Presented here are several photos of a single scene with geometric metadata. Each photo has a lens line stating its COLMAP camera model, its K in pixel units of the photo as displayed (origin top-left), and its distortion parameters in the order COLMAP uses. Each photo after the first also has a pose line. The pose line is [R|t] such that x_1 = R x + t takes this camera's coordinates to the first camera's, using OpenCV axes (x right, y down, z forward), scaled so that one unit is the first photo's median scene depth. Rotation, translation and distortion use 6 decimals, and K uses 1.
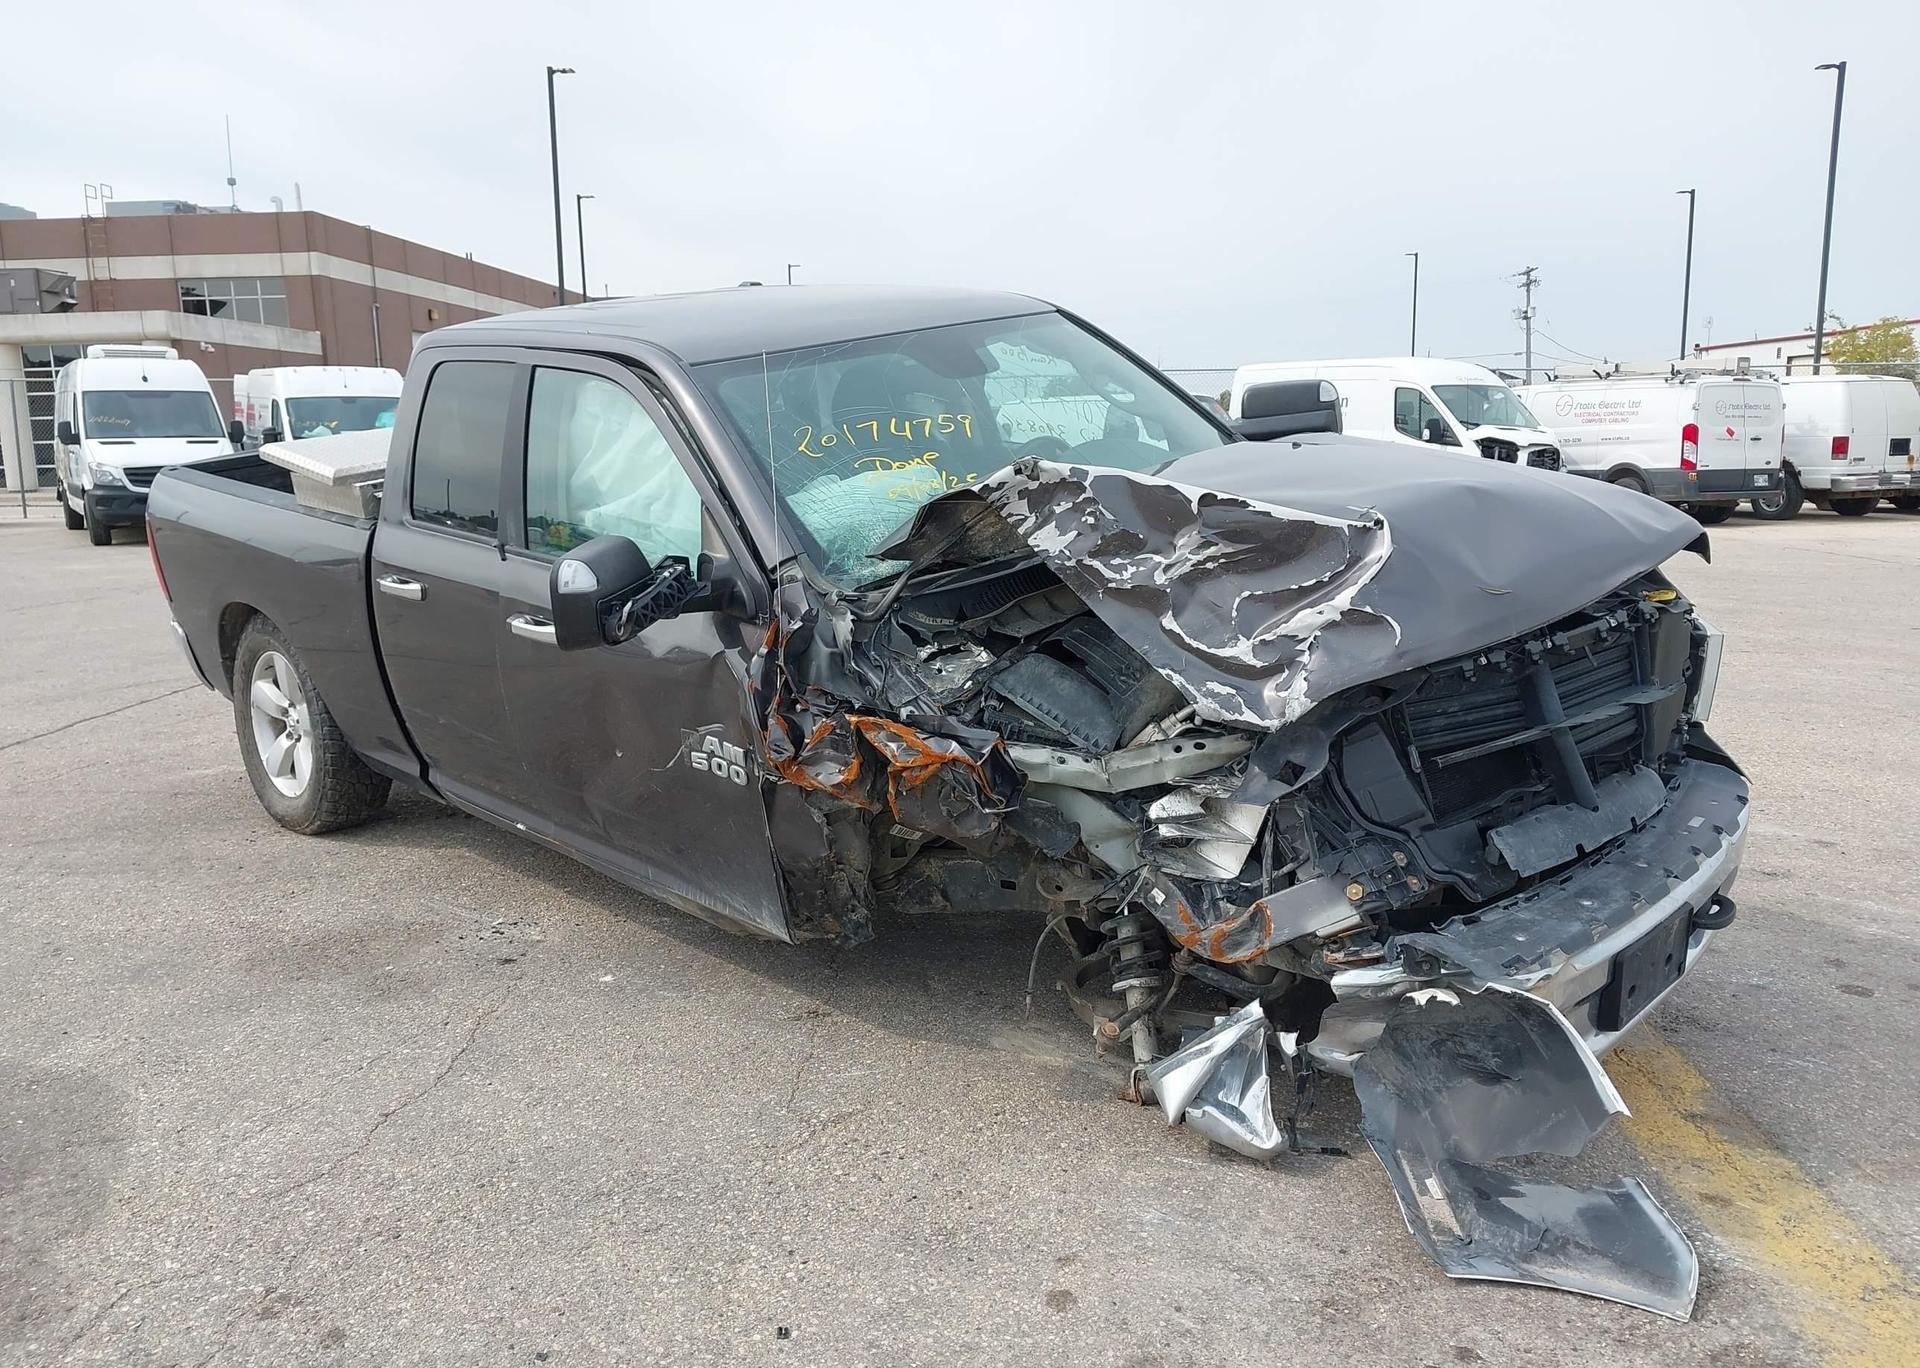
lens RADIAL K [[1502.7, 0, 941.3], [0, 1502.7, 683.6], [0, 0, 1]] dist [0.094138, -0.162370]
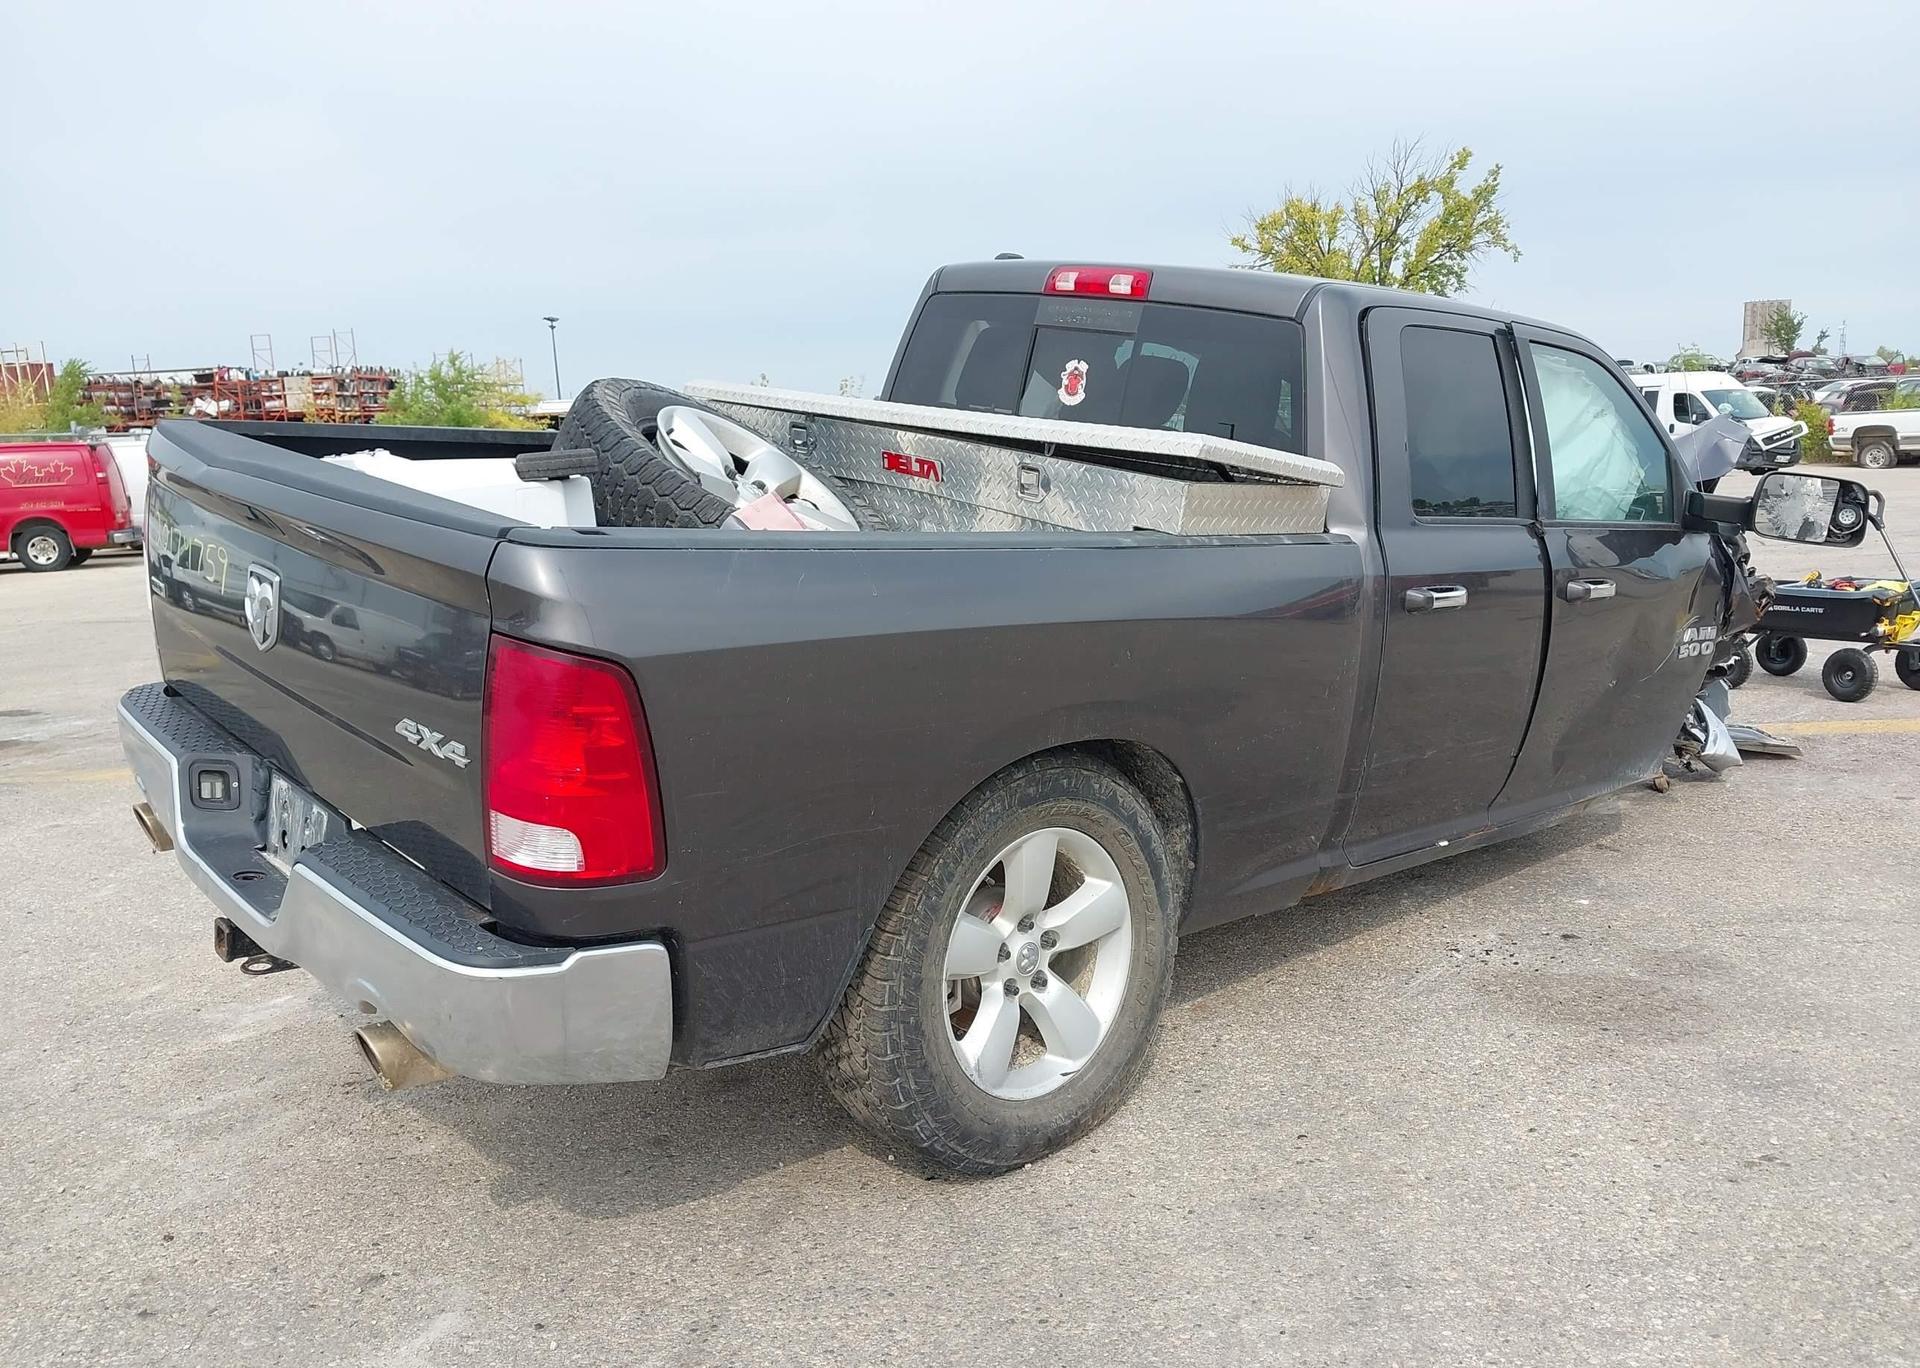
lens RADIAL K [[1502.7, 0, 941.3], [0, 1502.7, 683.6], [0, 0, 1]] dist [0.094138, -0.162370]
pose [[0.047488, -0.149108, 0.987680, -1.684775], [0.208400, 0.968515, 0.136195, -0.264414], [-0.976890, 0.199365, 0.077067, 1.729608]]
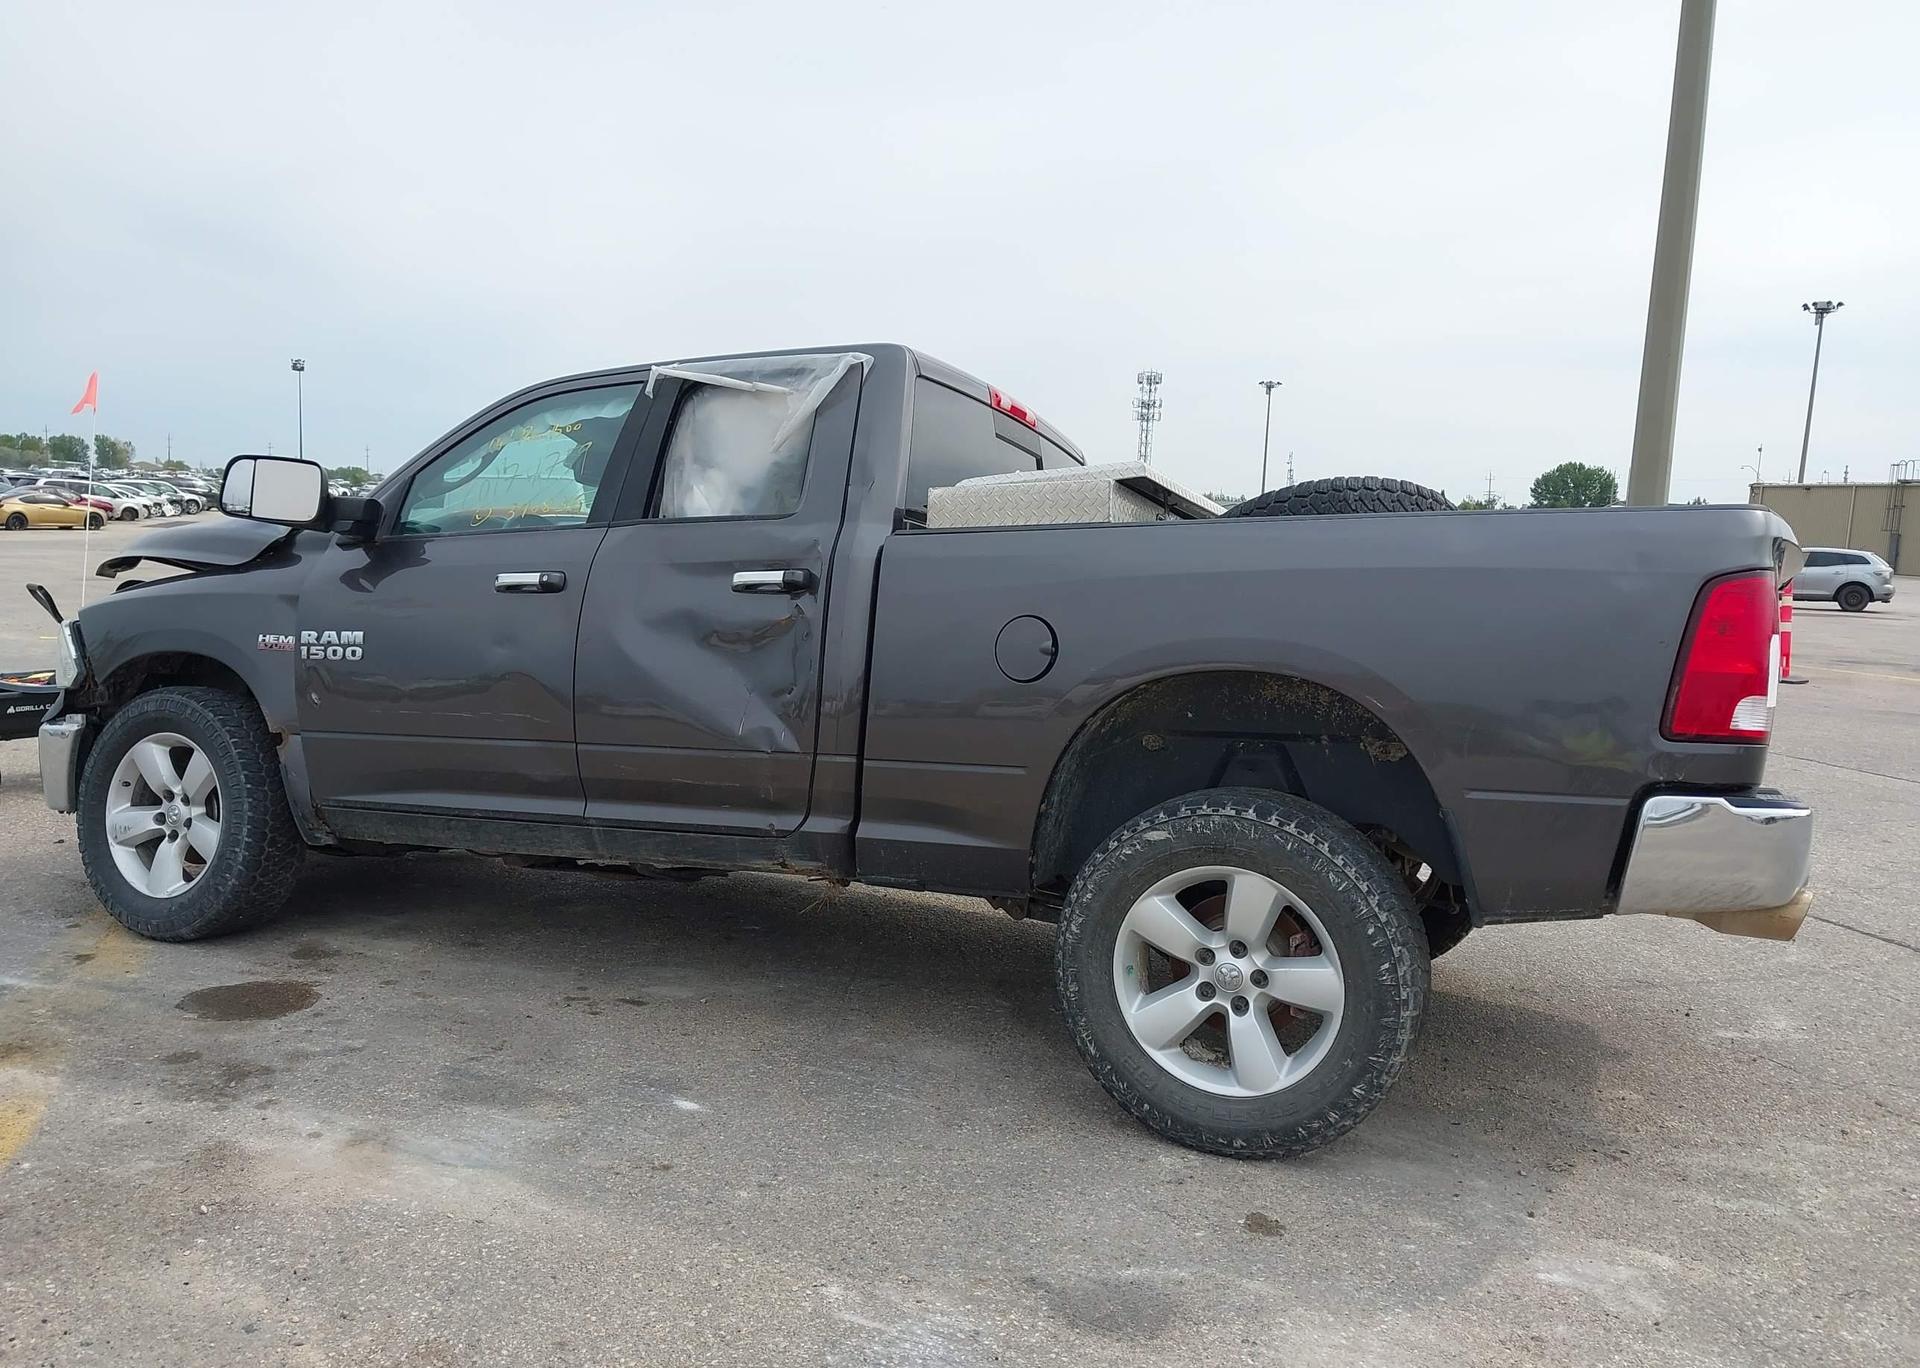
lens RADIAL K [[1503.9, 0, 964.8], [0, 1503.9, 676.9], [0, 0, 1]] dist [0.047180, -0.072254]
pose [[-0.937936, 0.016927, -0.346394, 0.220567], [-0.079970, 0.961335, 0.263513, -0.527165], [0.337461, 0.274859, -0.900318, 3.073006]]
